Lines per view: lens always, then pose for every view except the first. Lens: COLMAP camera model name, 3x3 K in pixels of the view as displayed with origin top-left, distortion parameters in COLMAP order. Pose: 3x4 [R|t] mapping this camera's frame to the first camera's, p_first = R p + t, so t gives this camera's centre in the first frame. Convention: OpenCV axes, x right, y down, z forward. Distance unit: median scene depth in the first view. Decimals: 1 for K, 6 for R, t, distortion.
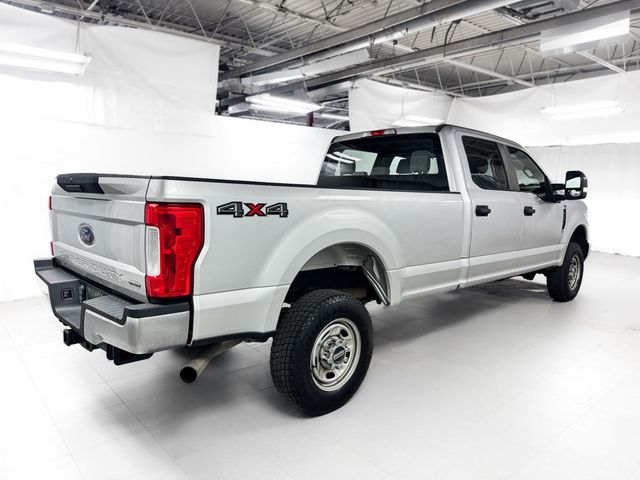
lens RADIAL K [[463.9, 0, 320.0], [0, 463.9, 240.0], [0, 0, 1]] dist [0.022860, -0.005570]
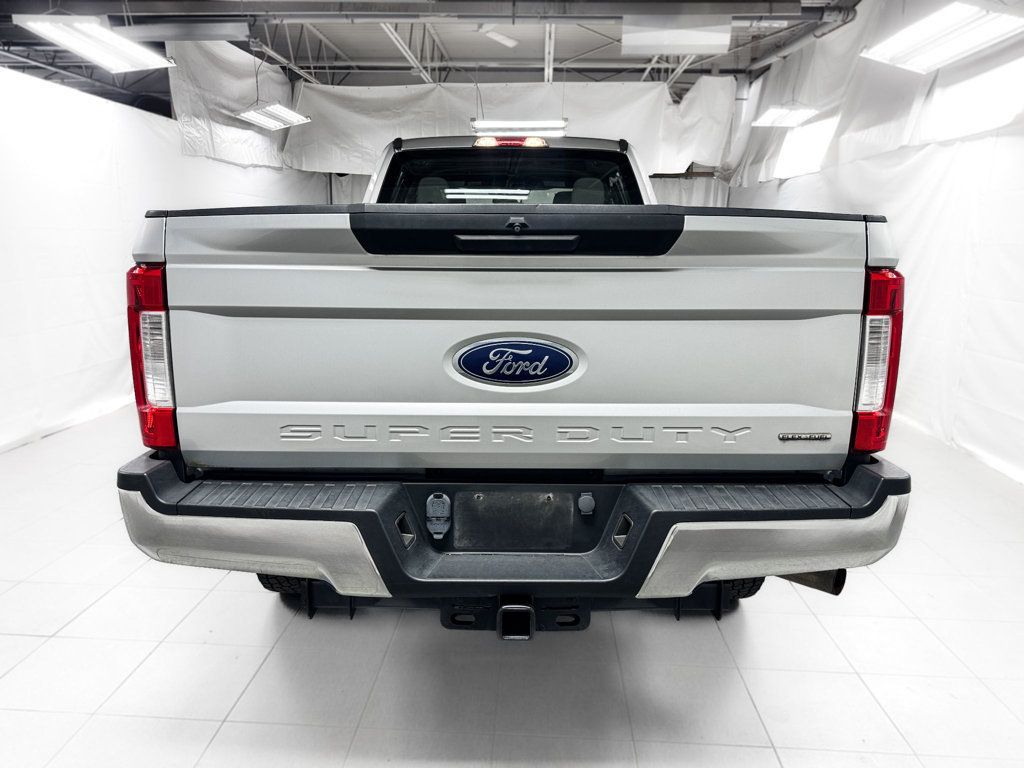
lens RADIAL K [[742.2, 0, 512.0], [0, 742.2, 384.0], [0, 0, 1]] dist [0.022860, -0.005570]
pose [[0.685343, -0.144646, 0.713710, -0.541507], [0.084163, 0.989240, 0.119669, -0.038742], [-0.723340, -0.021946, 0.690143, 0.323064]]
